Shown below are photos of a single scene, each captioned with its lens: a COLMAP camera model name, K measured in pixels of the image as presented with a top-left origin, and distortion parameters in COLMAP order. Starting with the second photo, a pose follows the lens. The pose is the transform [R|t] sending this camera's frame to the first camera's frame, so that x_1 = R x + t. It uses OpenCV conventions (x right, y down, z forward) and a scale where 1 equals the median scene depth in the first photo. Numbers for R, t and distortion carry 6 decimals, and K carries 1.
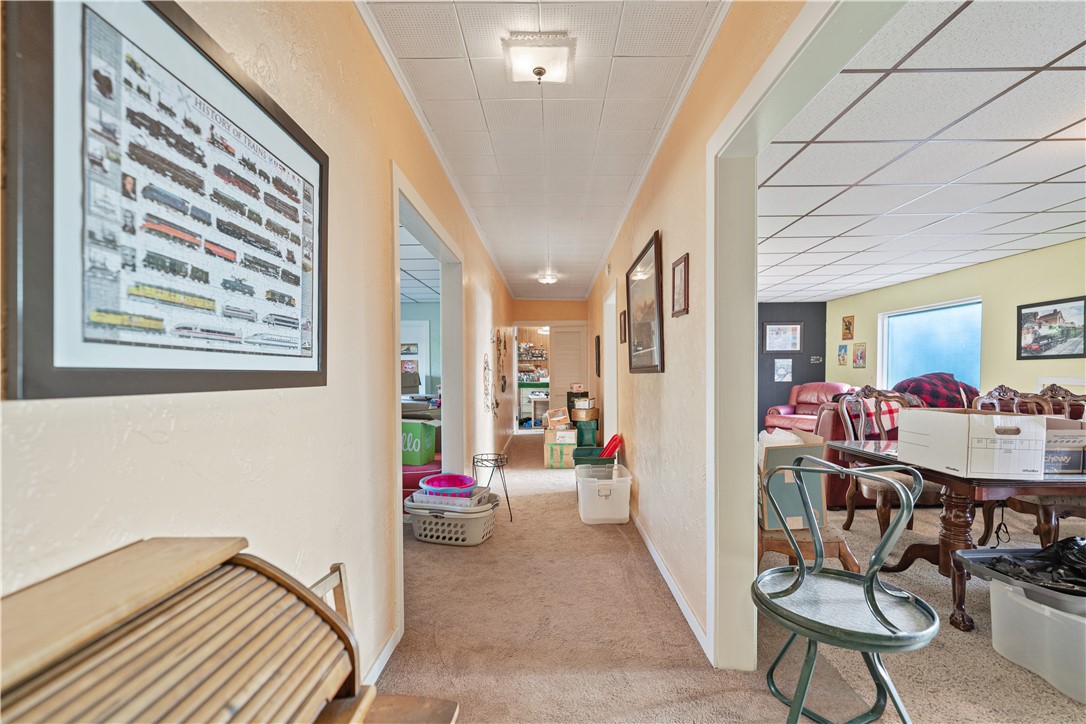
lens RADIAL K [[479.0, 0, 547.7], [0, 479.0, 382.8], [0, 0, 1]] dist [0.000947, 0.000628]
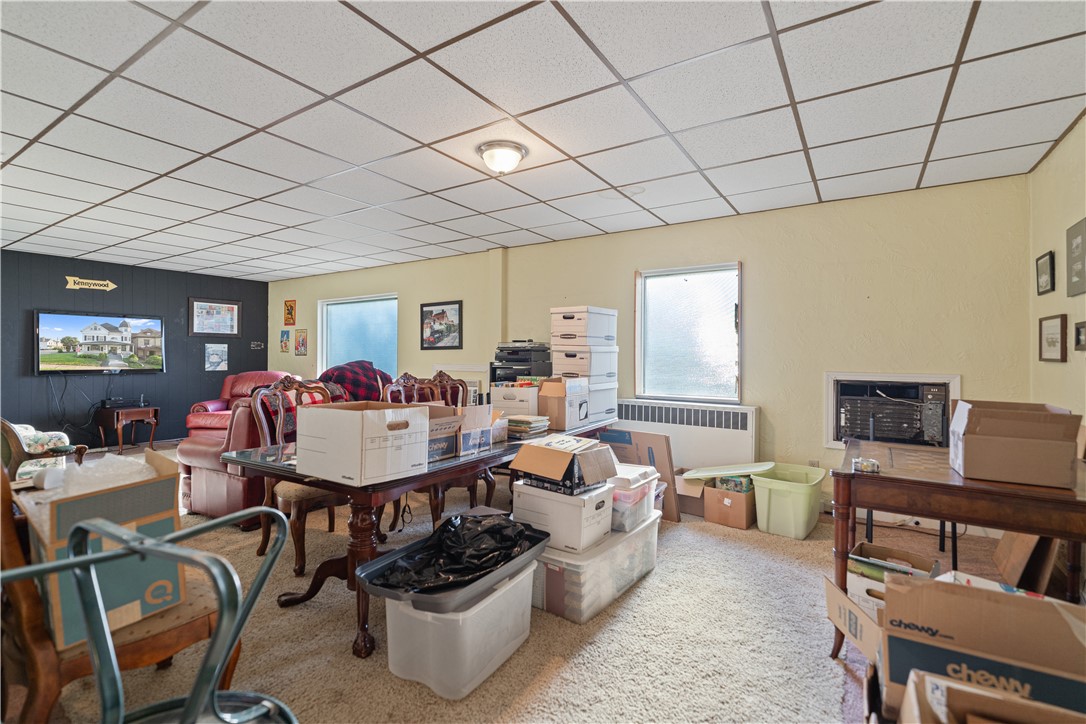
lens RADIAL K [[497.5, 0, 543.0], [0, 497.5, 362.0], [0, 0, 1]] dist [0.001009, 0.000096]
pose [[0.537788, -0.001510, 0.843079, 0.160367], [0.015448, 0.999848, -0.008064, -0.004699], [-0.842939, 0.017360, 0.537730, 0.132812]]
